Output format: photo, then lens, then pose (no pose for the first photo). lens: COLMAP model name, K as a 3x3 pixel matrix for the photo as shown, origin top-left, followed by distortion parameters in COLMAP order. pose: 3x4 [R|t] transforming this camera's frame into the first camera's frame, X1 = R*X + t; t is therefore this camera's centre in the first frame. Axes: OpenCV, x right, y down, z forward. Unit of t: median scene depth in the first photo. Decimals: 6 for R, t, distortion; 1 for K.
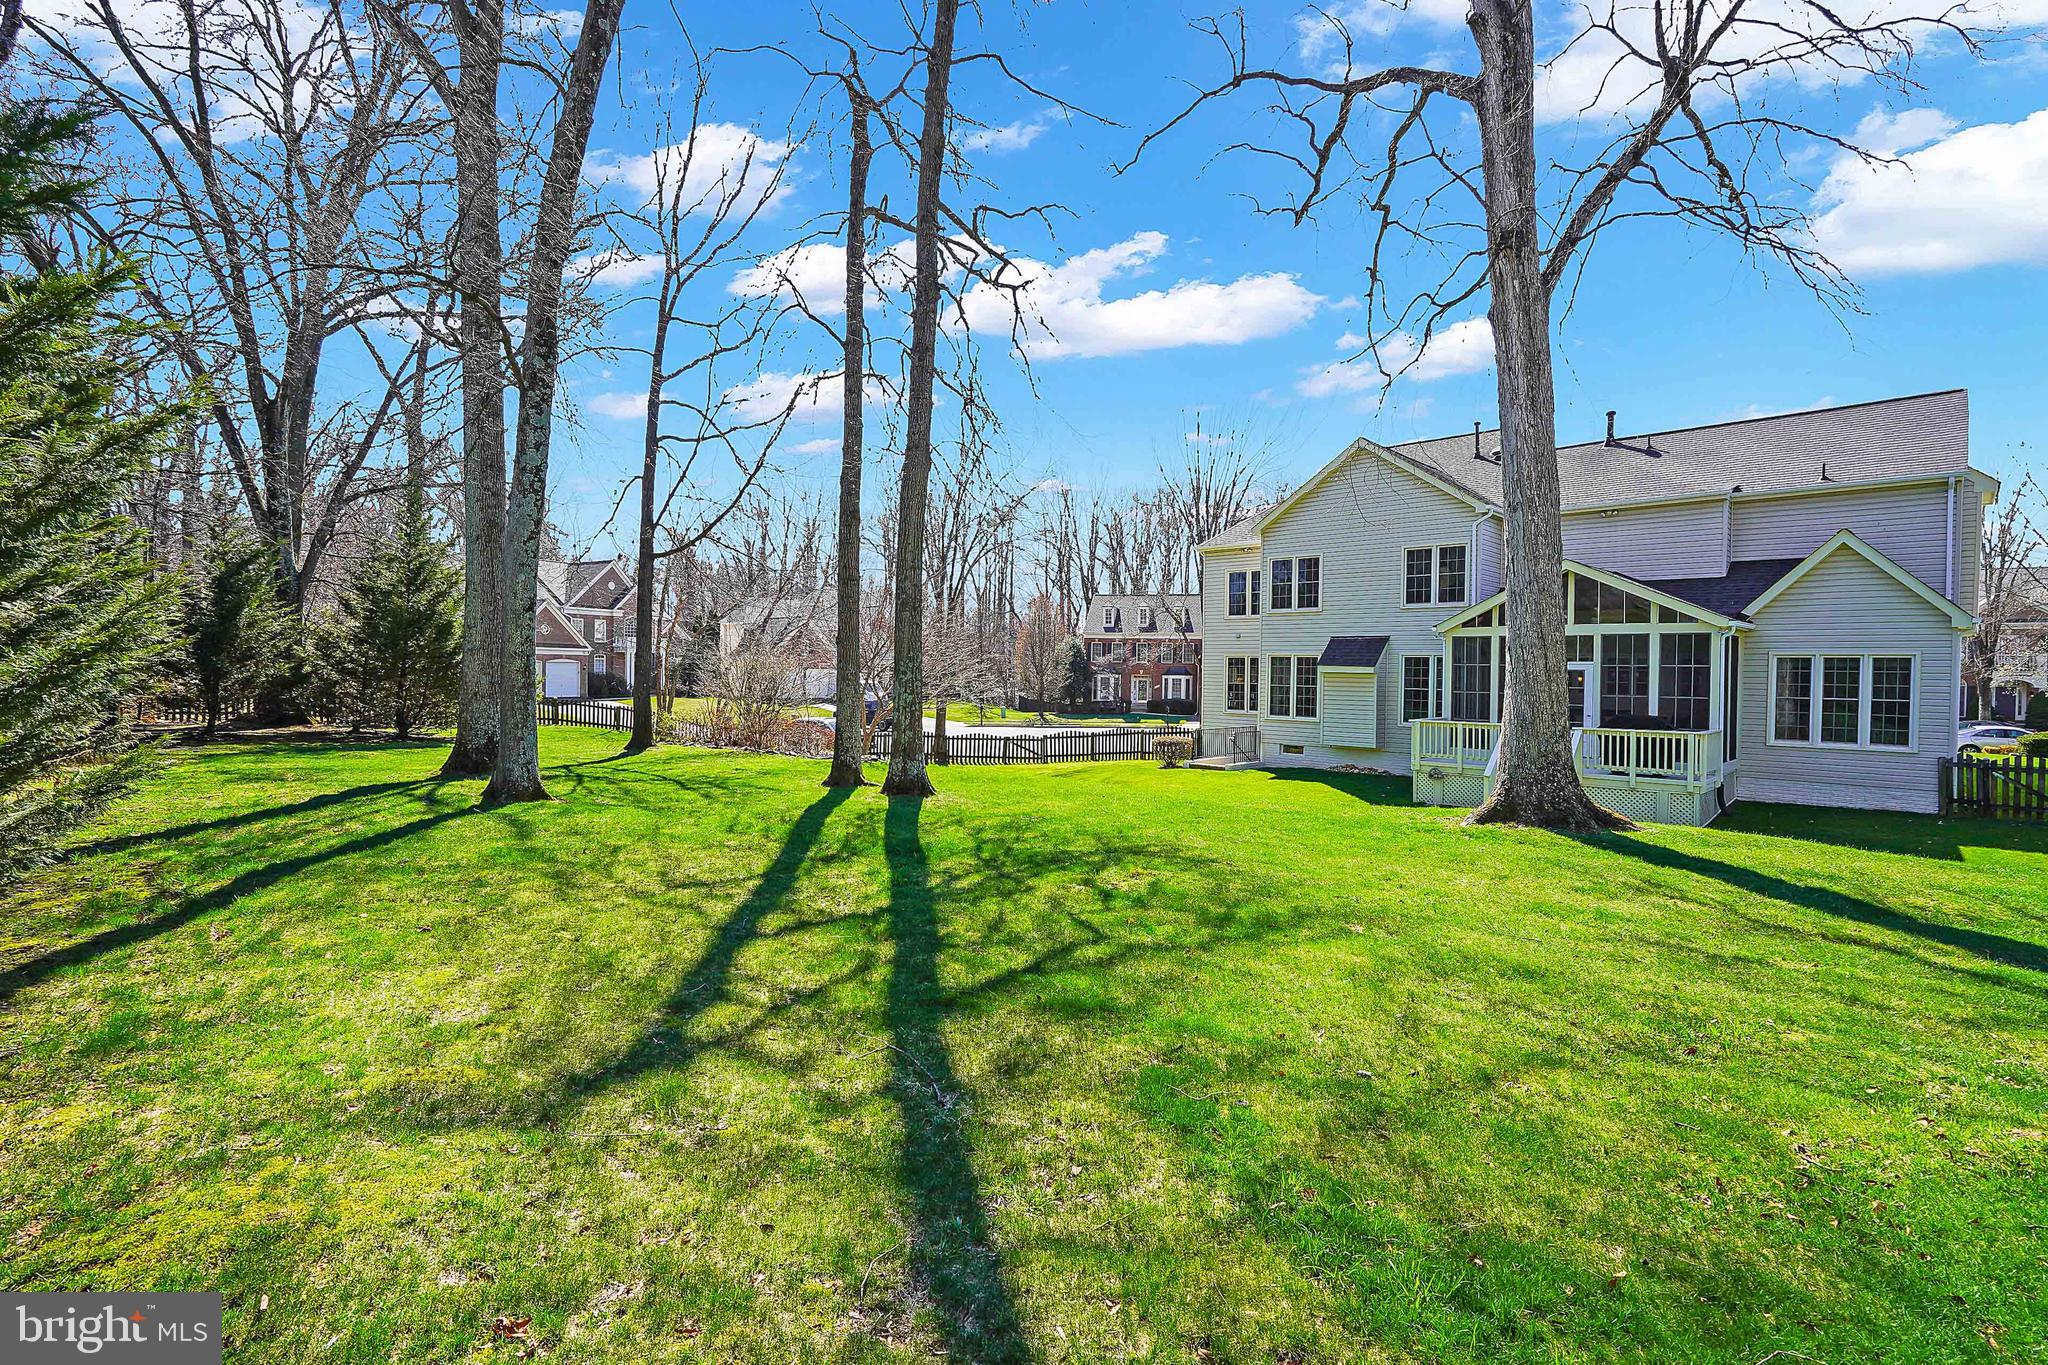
lens RADIAL K [[940.3, 0, 1025.8], [0, 940.3, 718.7], [0, 0, 1]] dist [-0.001326, 0.000898]
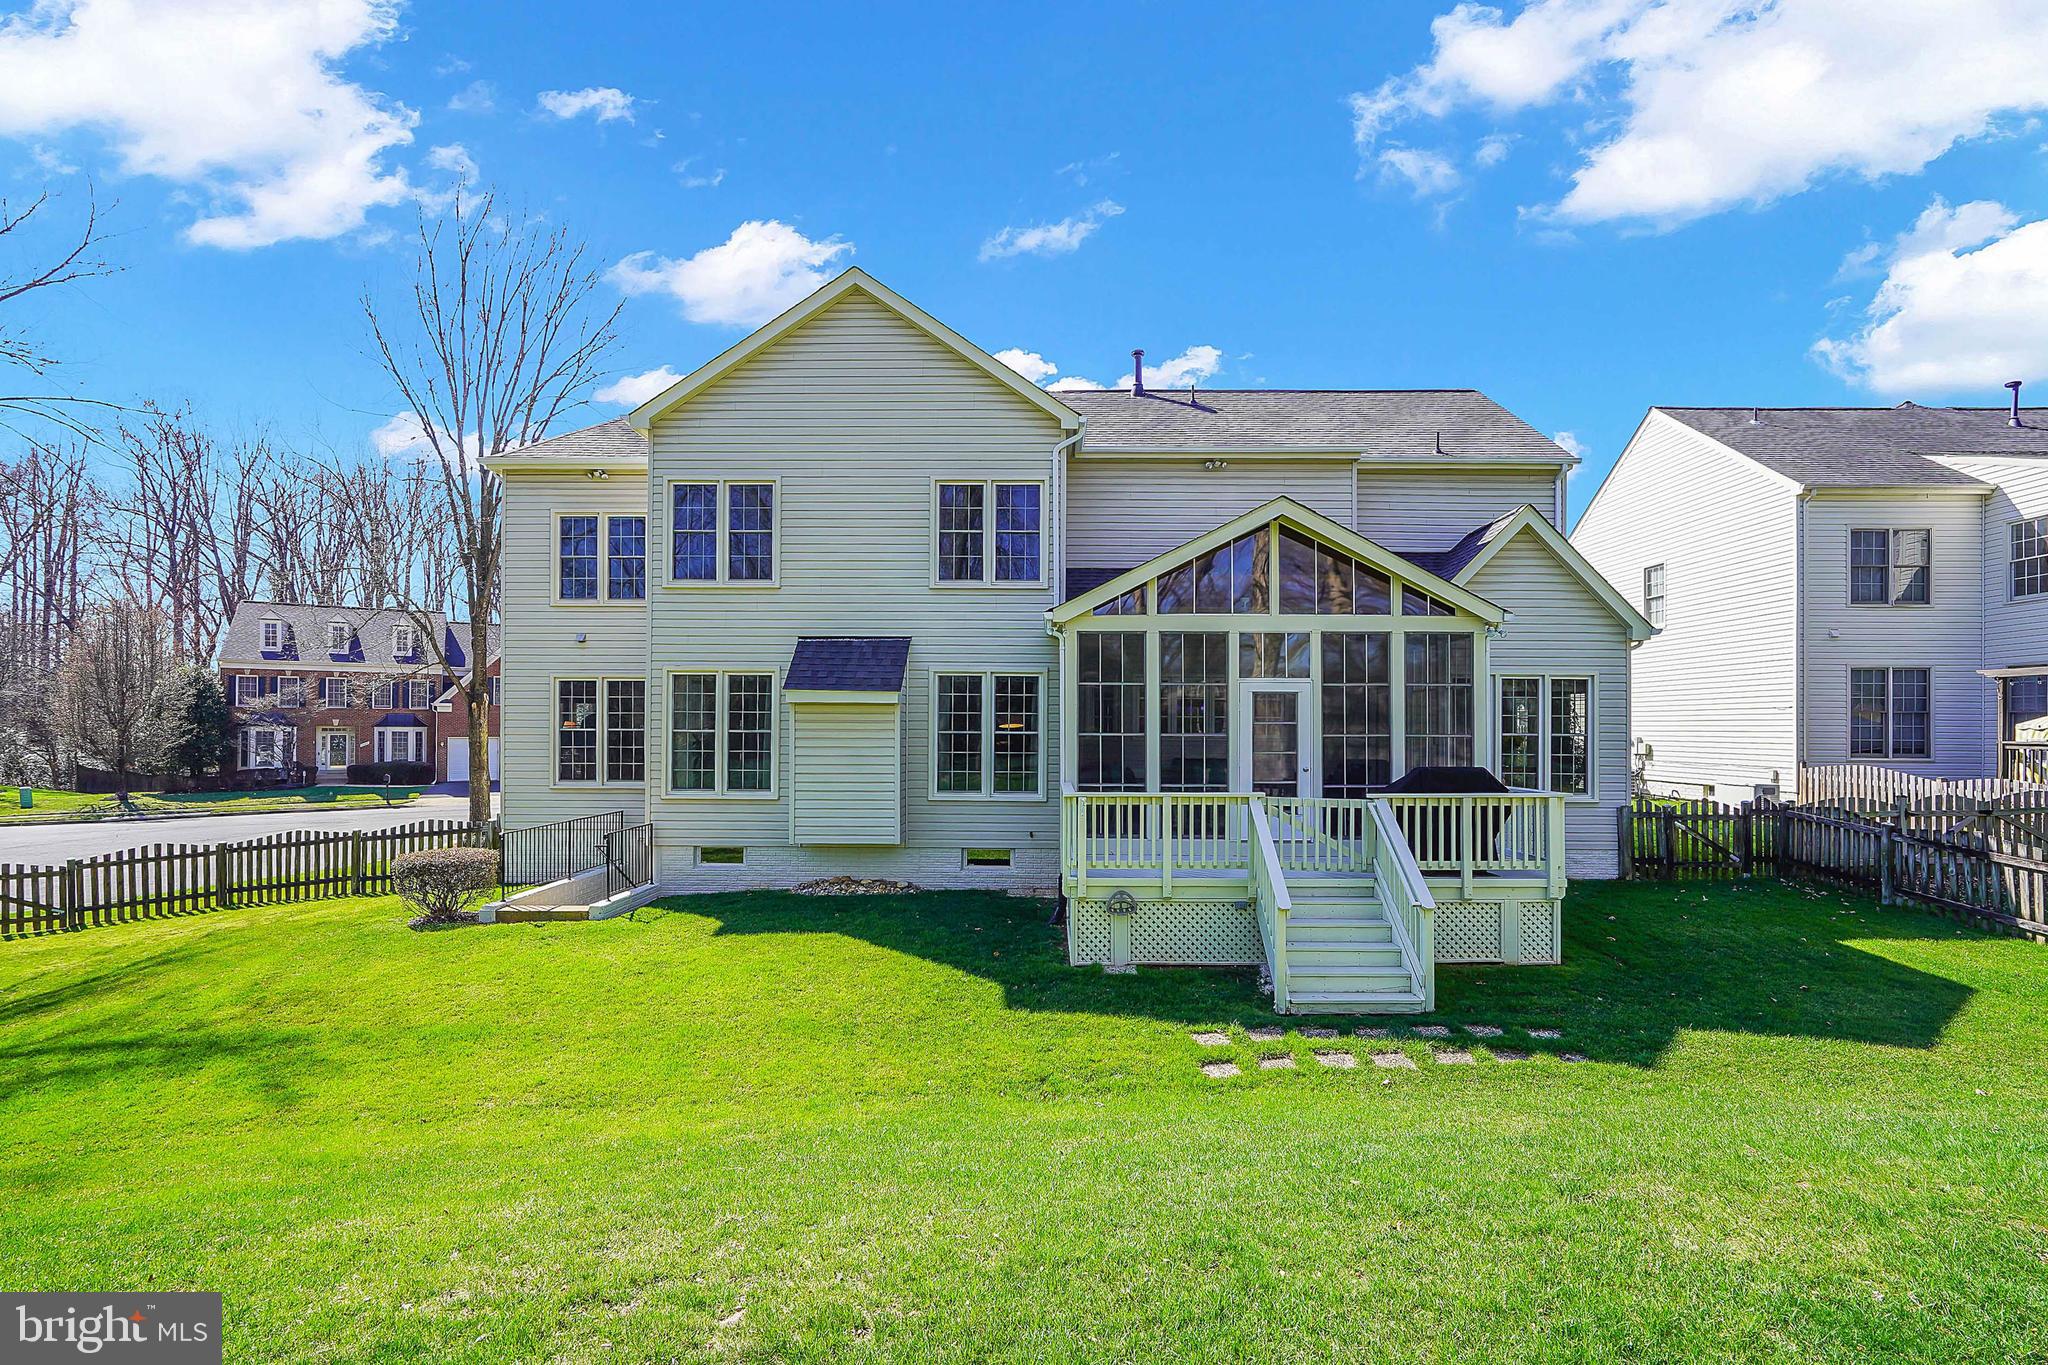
lens RADIAL K [[940.3, 0, 1025.8], [0, 940.3, 718.7], [0, 0, 1]] dist [-0.001326, 0.000898]
pose [[0.724028, -0.001384, 0.689769, 0.045133], [0.041534, 0.998271, -0.041594, -0.011893], [-0.688519, 0.058764, 0.722834, 0.456977]]
